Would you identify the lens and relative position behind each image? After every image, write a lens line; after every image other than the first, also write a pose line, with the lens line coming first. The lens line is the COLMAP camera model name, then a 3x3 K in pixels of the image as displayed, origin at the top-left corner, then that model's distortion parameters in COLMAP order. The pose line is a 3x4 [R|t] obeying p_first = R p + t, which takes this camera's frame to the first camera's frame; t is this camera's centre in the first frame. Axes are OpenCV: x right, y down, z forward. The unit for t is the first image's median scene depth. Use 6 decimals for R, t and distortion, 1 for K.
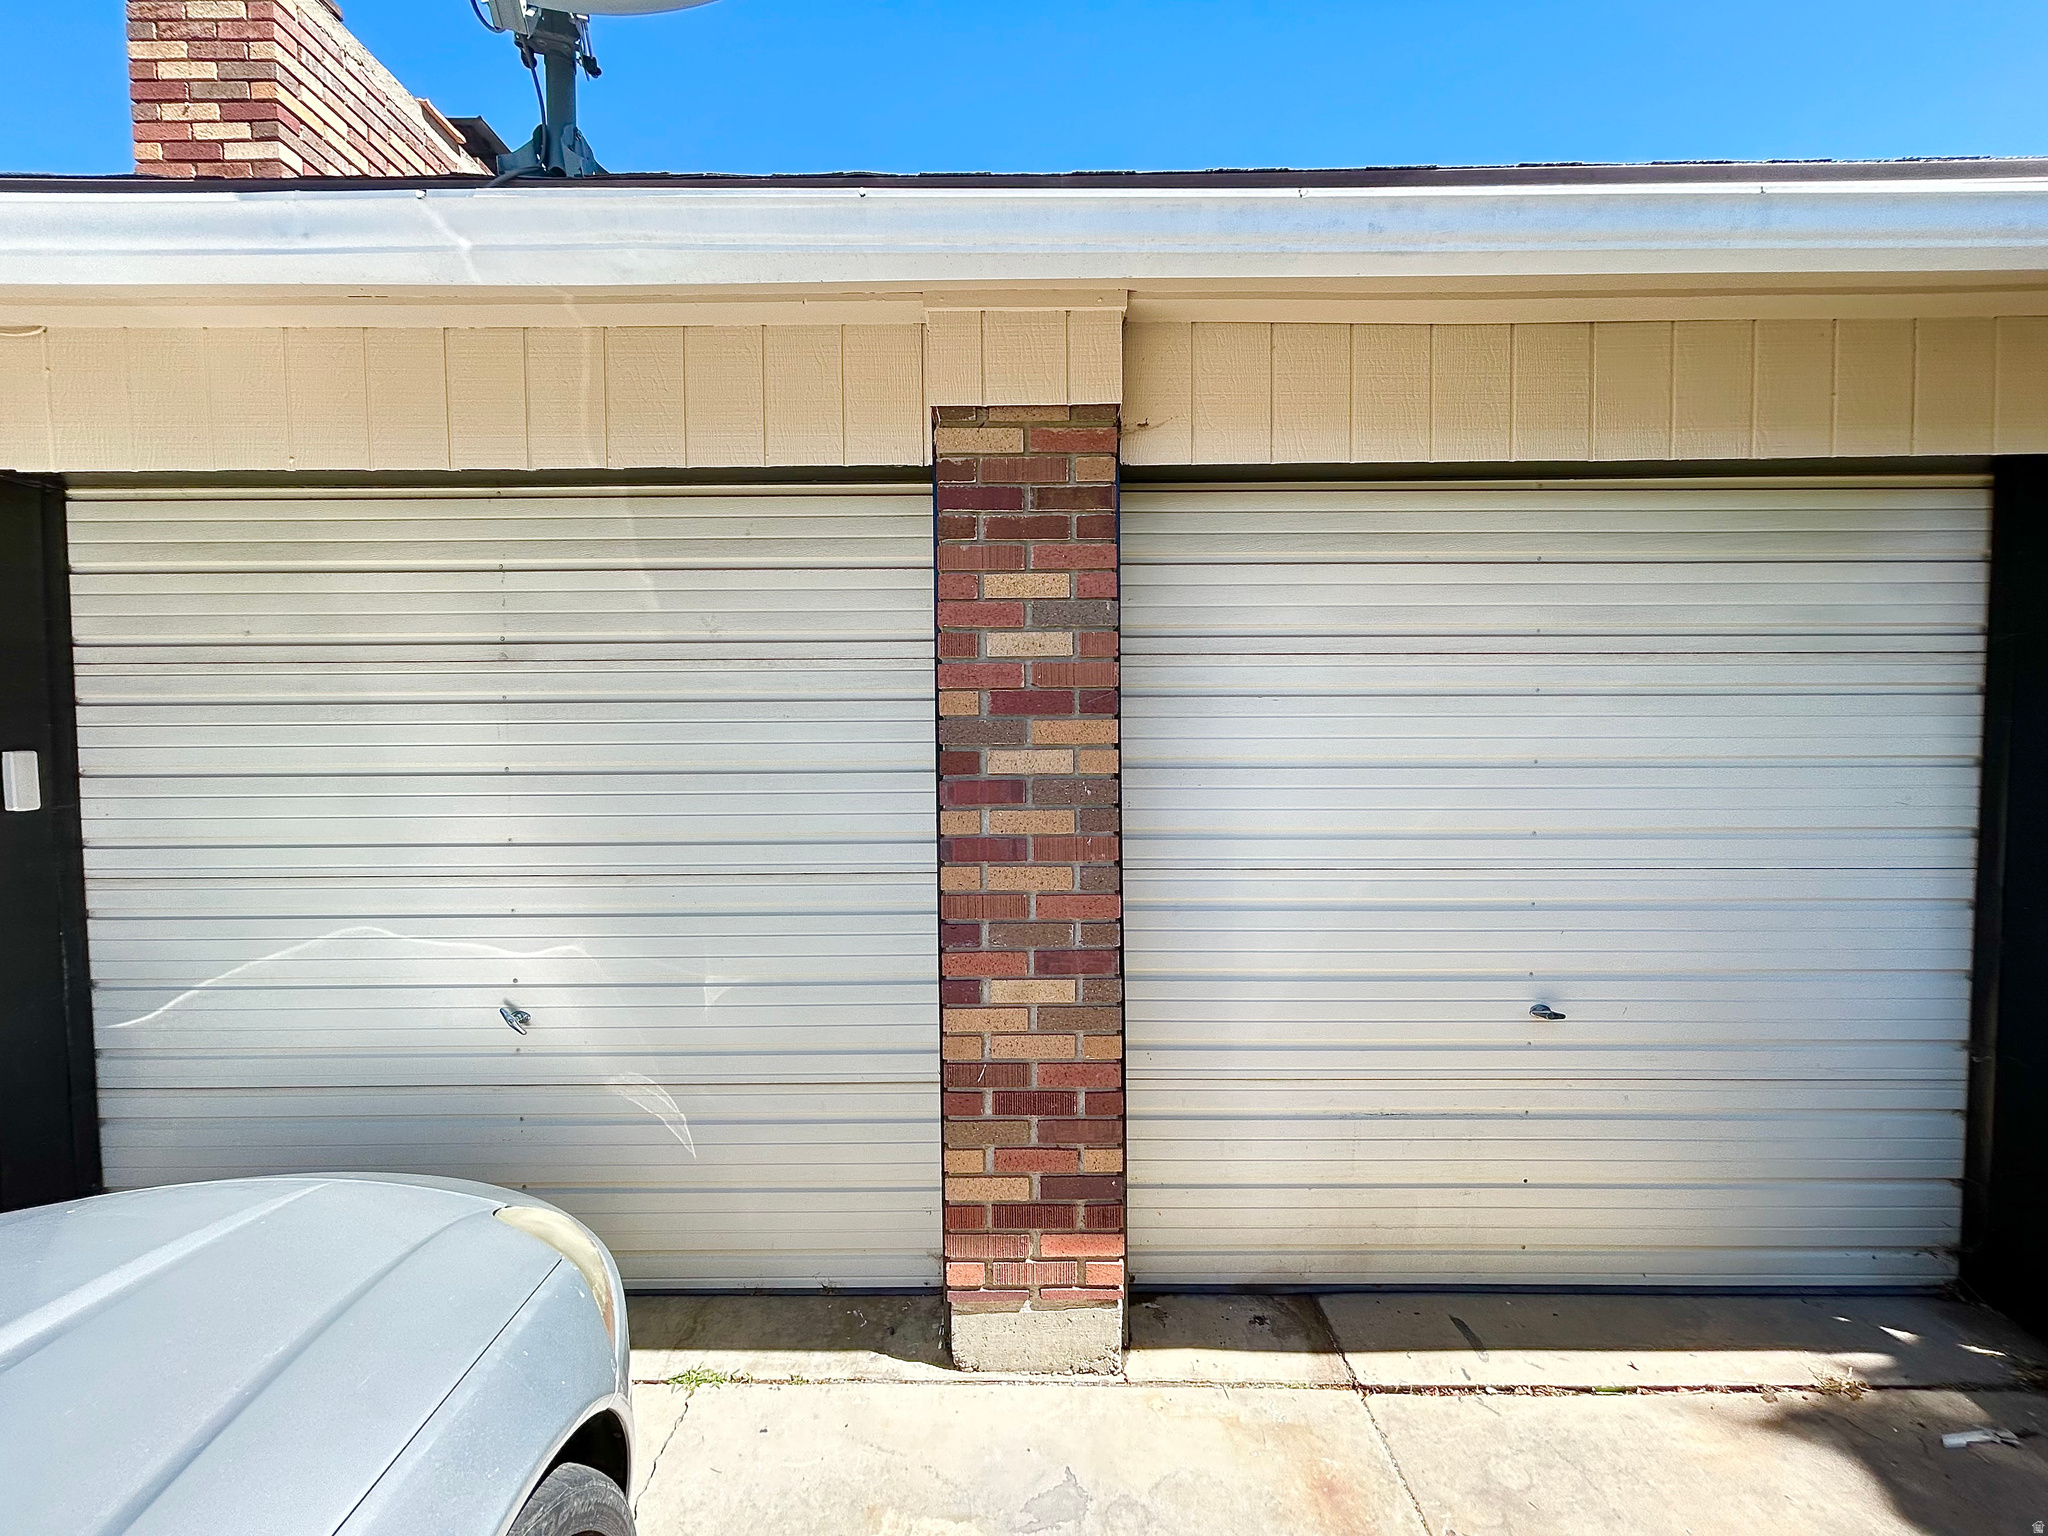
lens RADIAL K [[826.1, 0, 1024.0], [0, 826.1, 768.0], [0, 0, 1]] dist [-0.001117, 0.001207]
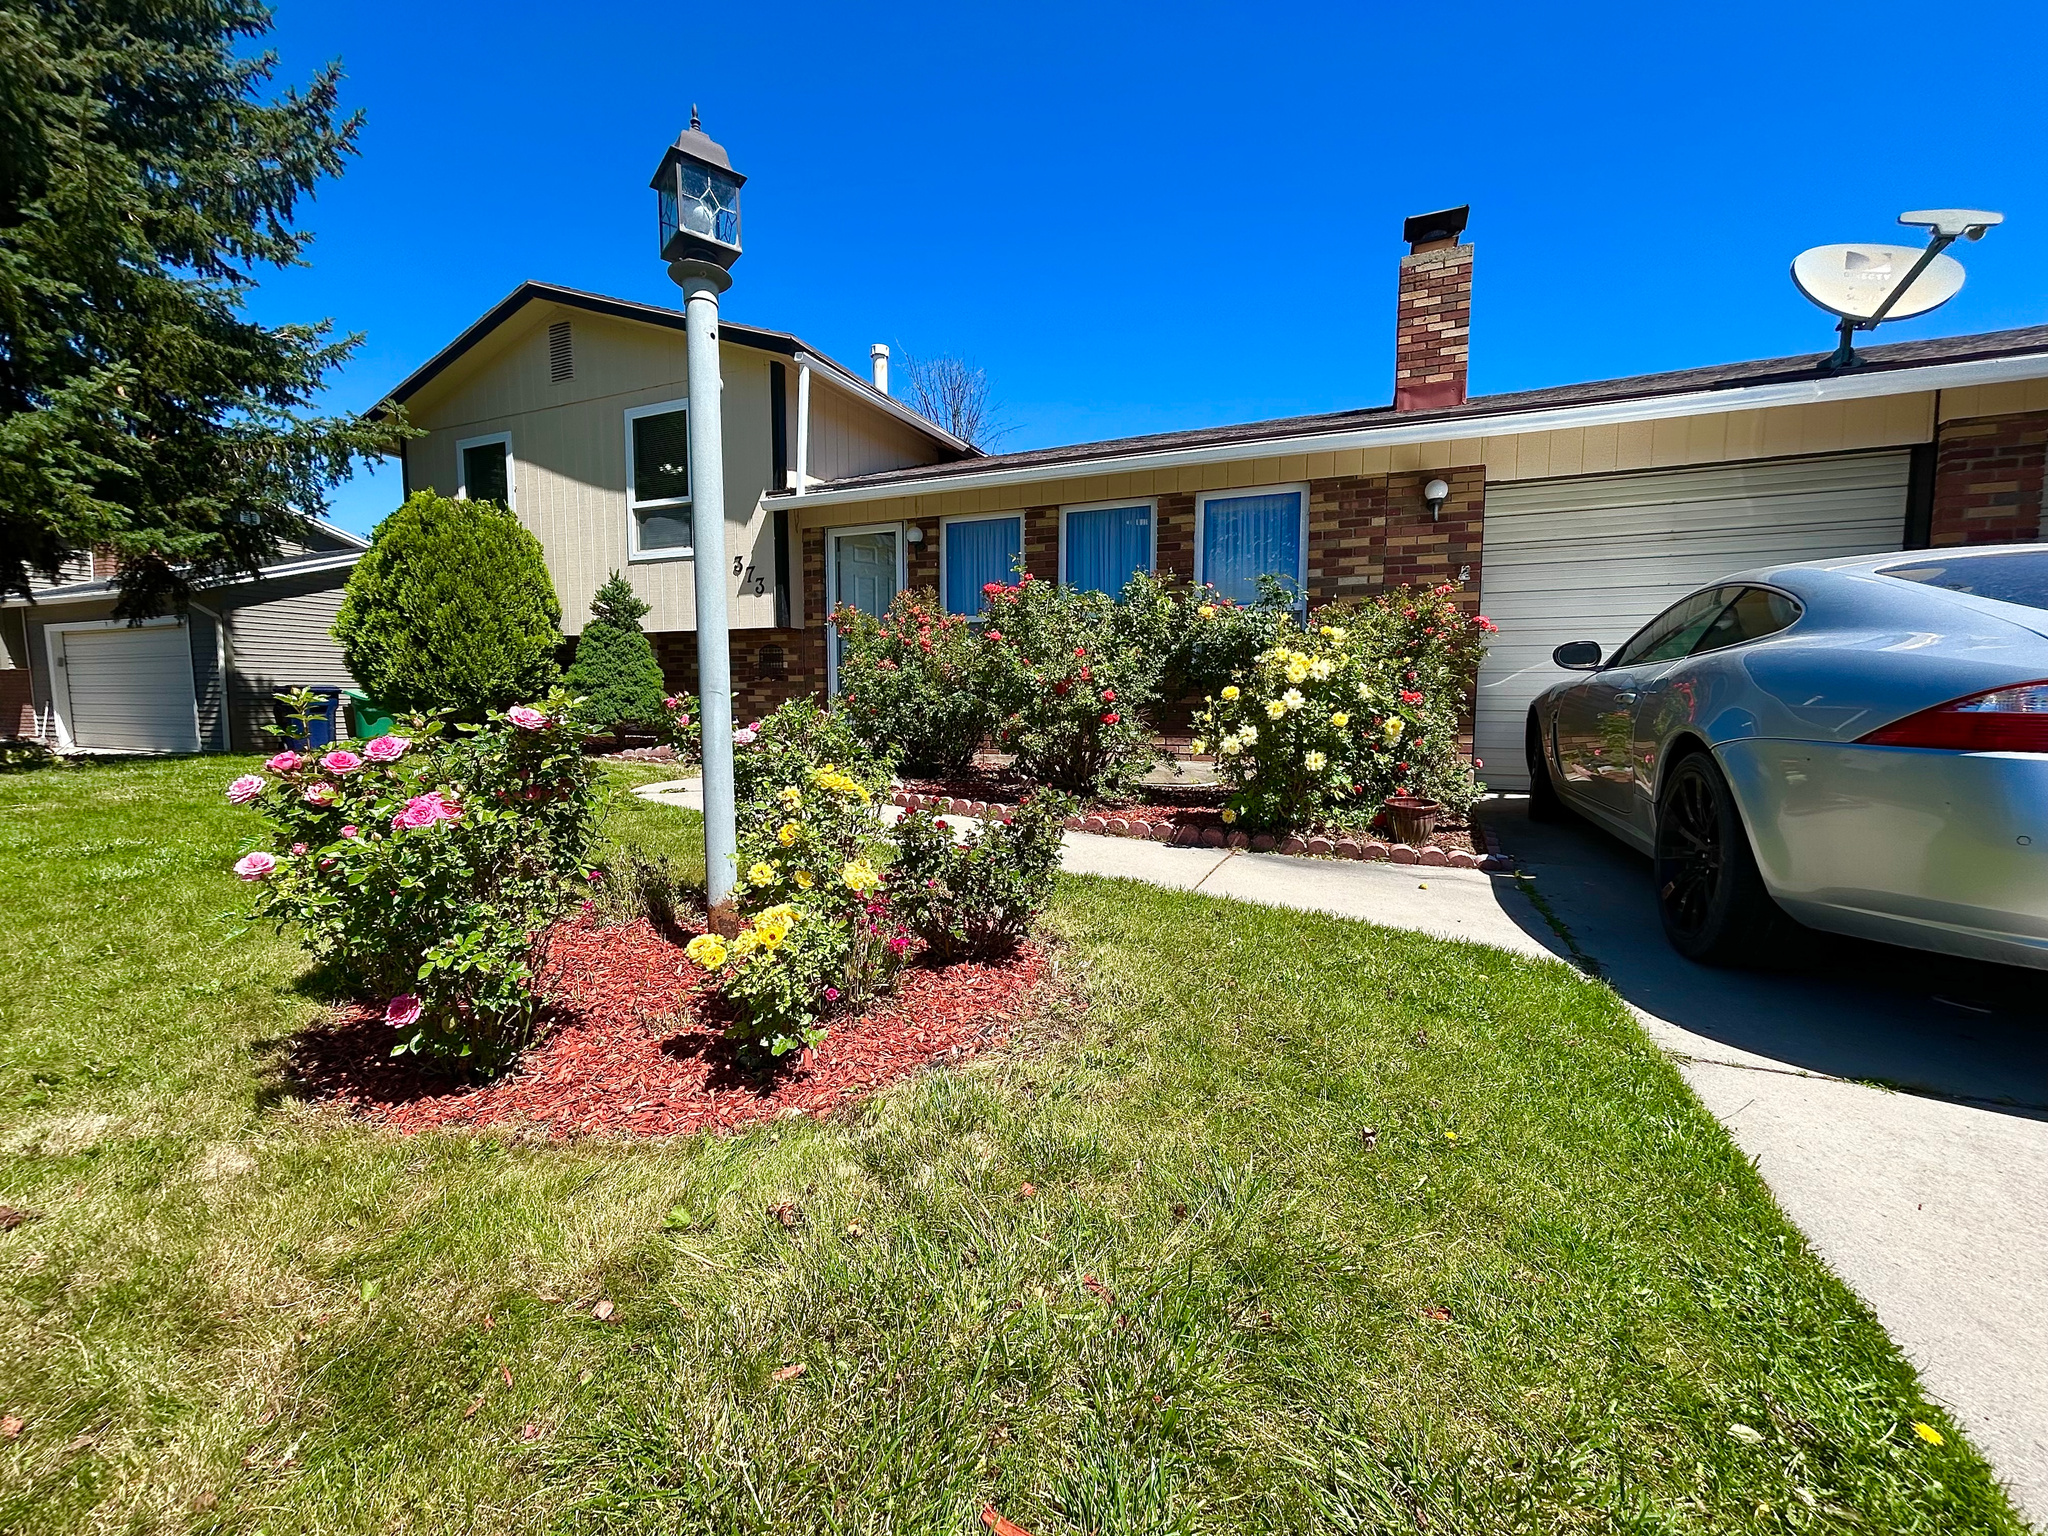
lens RADIAL K [[826.1, 0, 1024.0], [0, 826.1, 768.0], [0, 0, 1]] dist [-0.001117, 0.001207]
pose [[0.925890, 0.037619, -0.375916, -1.718112], [-0.022487, 0.998753, 0.044563, 0.573264], [0.377124, -0.032807, 0.925582, -2.418783]]
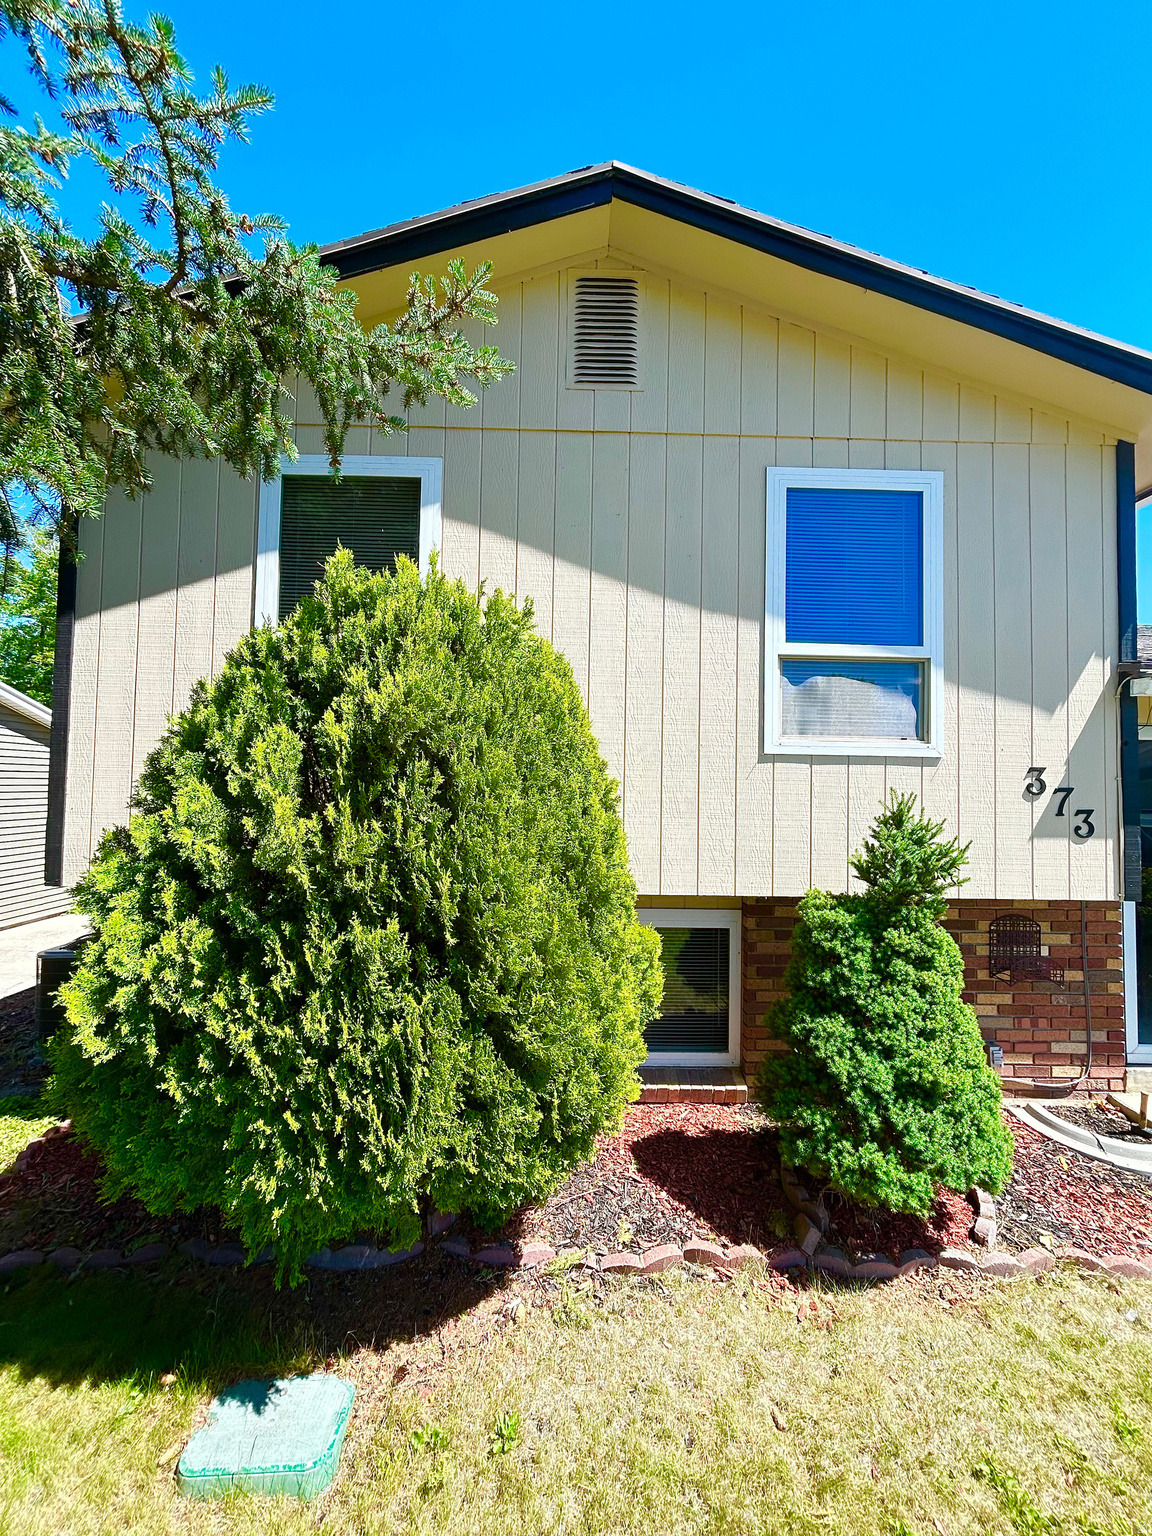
lens RADIAL K [[619.5, 0, 576.0], [0, 619.5, 768.0], [0, 0, 1]] dist [-0.001117, 0.001207]
pose [[0.999264, 0.019153, 0.033222, -5.895421], [-0.016523, 0.996838, -0.077726, -0.107846], [-0.034606, 0.077120, 0.996421, -0.738026]]
